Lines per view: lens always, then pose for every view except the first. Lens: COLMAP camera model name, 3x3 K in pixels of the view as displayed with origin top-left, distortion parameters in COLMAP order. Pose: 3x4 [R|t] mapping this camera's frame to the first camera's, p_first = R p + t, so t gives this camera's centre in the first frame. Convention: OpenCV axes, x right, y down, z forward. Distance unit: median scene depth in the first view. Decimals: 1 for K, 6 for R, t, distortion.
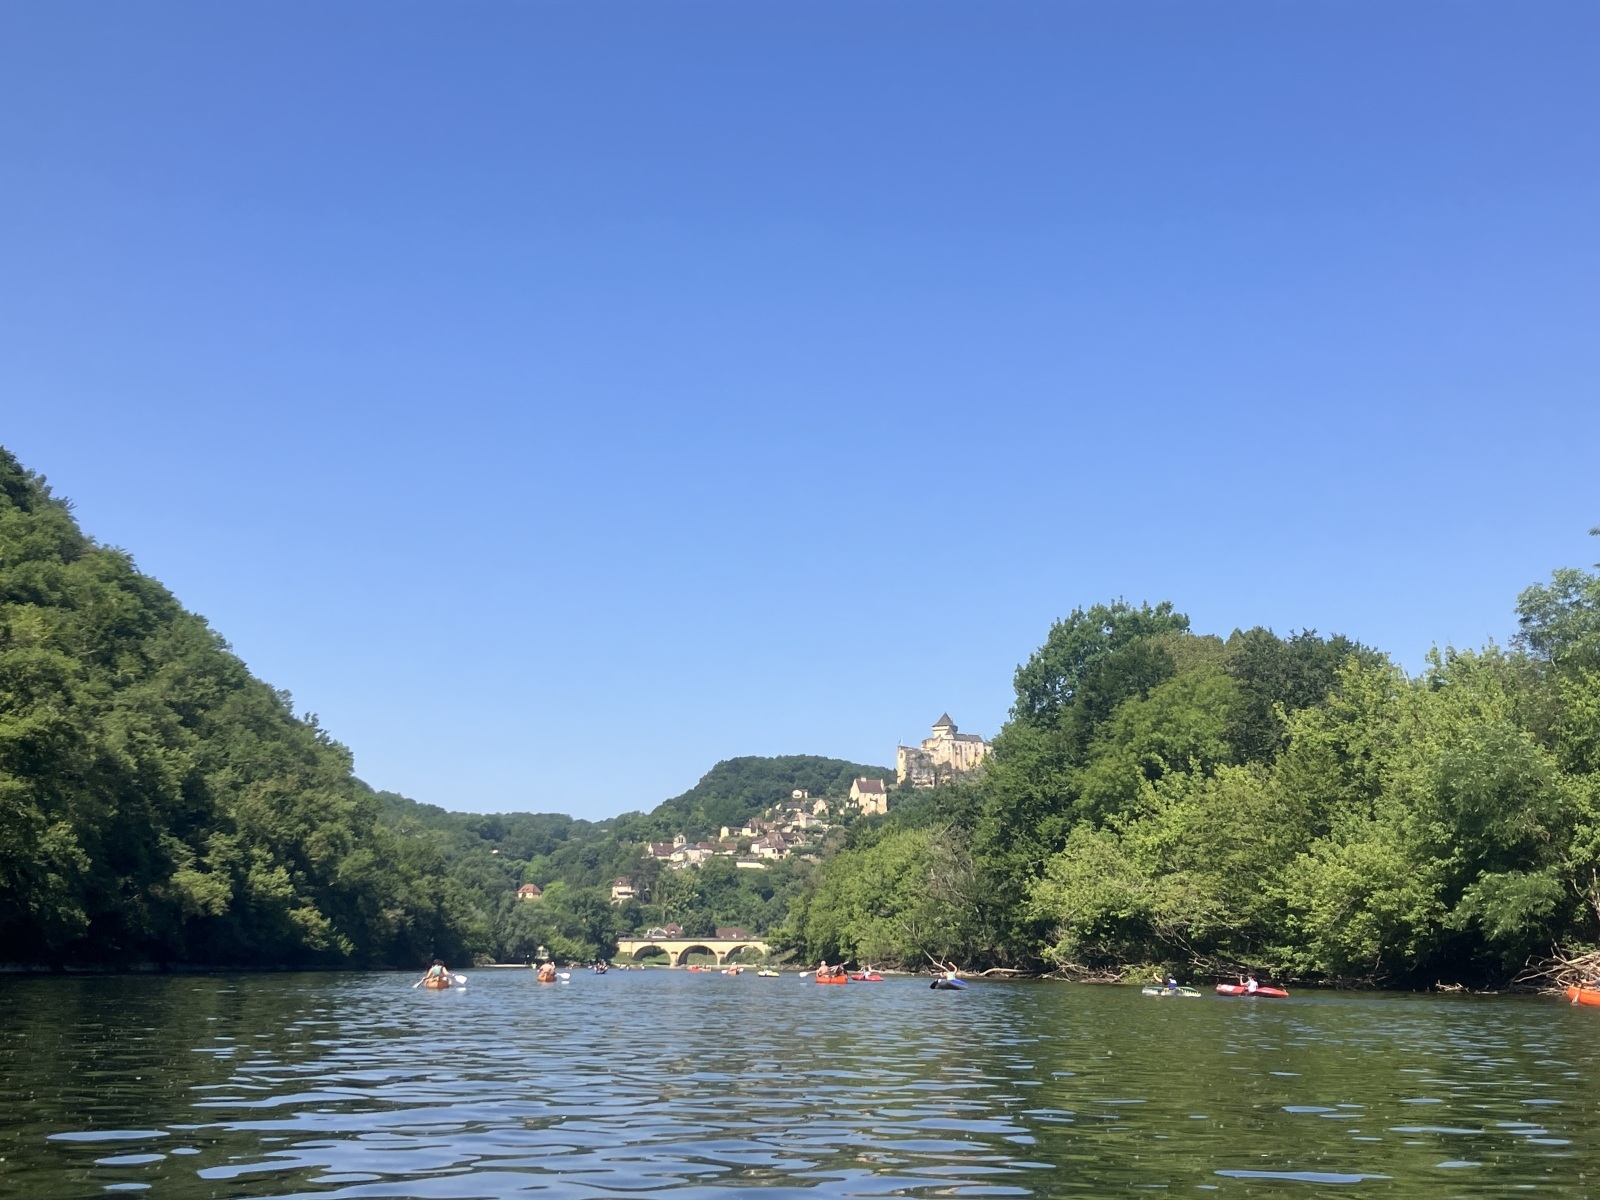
lens RADIAL K [[2062.4, 0, 803.6], [0, 2062.4, 562.7], [0, 0, 1]] dist [0.225851, -0.929562]
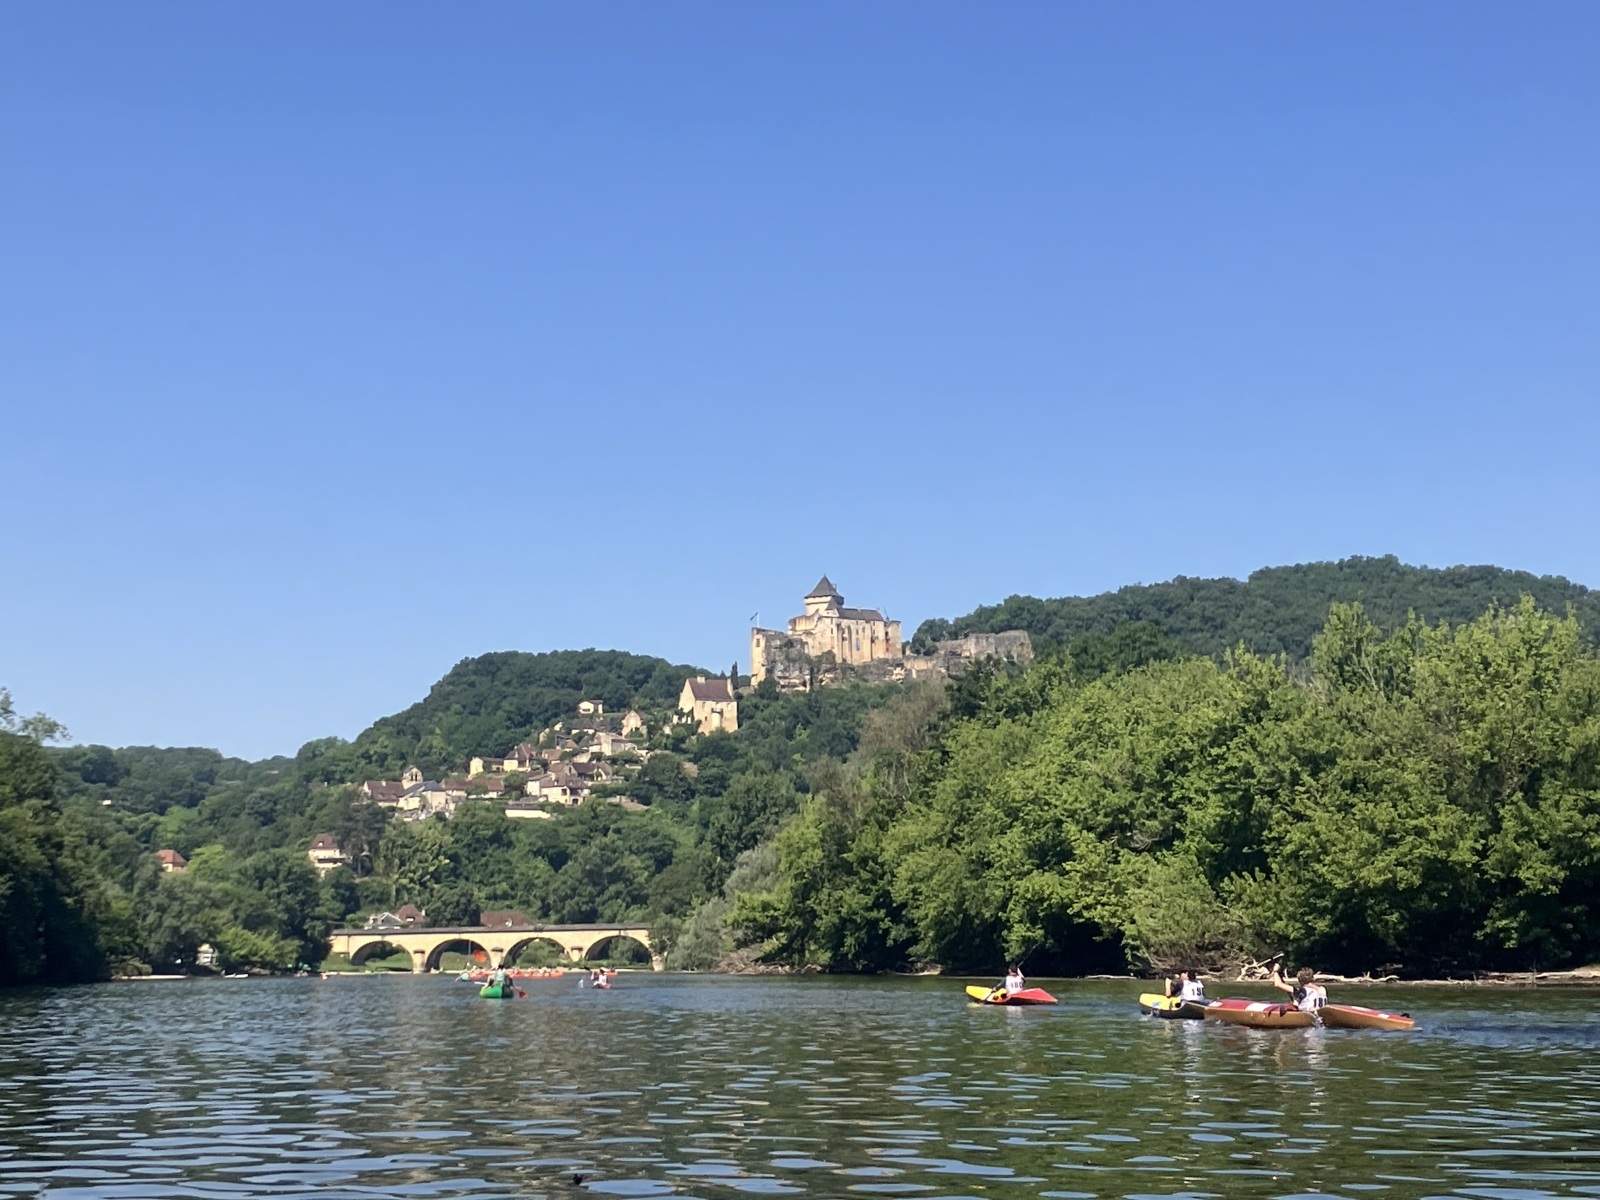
lens RADIAL K [[2749.4, 0, 800.0], [0, 2749.4, 600.0], [0, 0, 1]] dist [0.366918, -3.017290]
pose [[0.994199, -0.004556, 0.107458, -0.034630], [-0.001901, 0.998202, 0.059913, 0.031279], [-0.107538, -0.059769, 0.992403, 0.163050]]
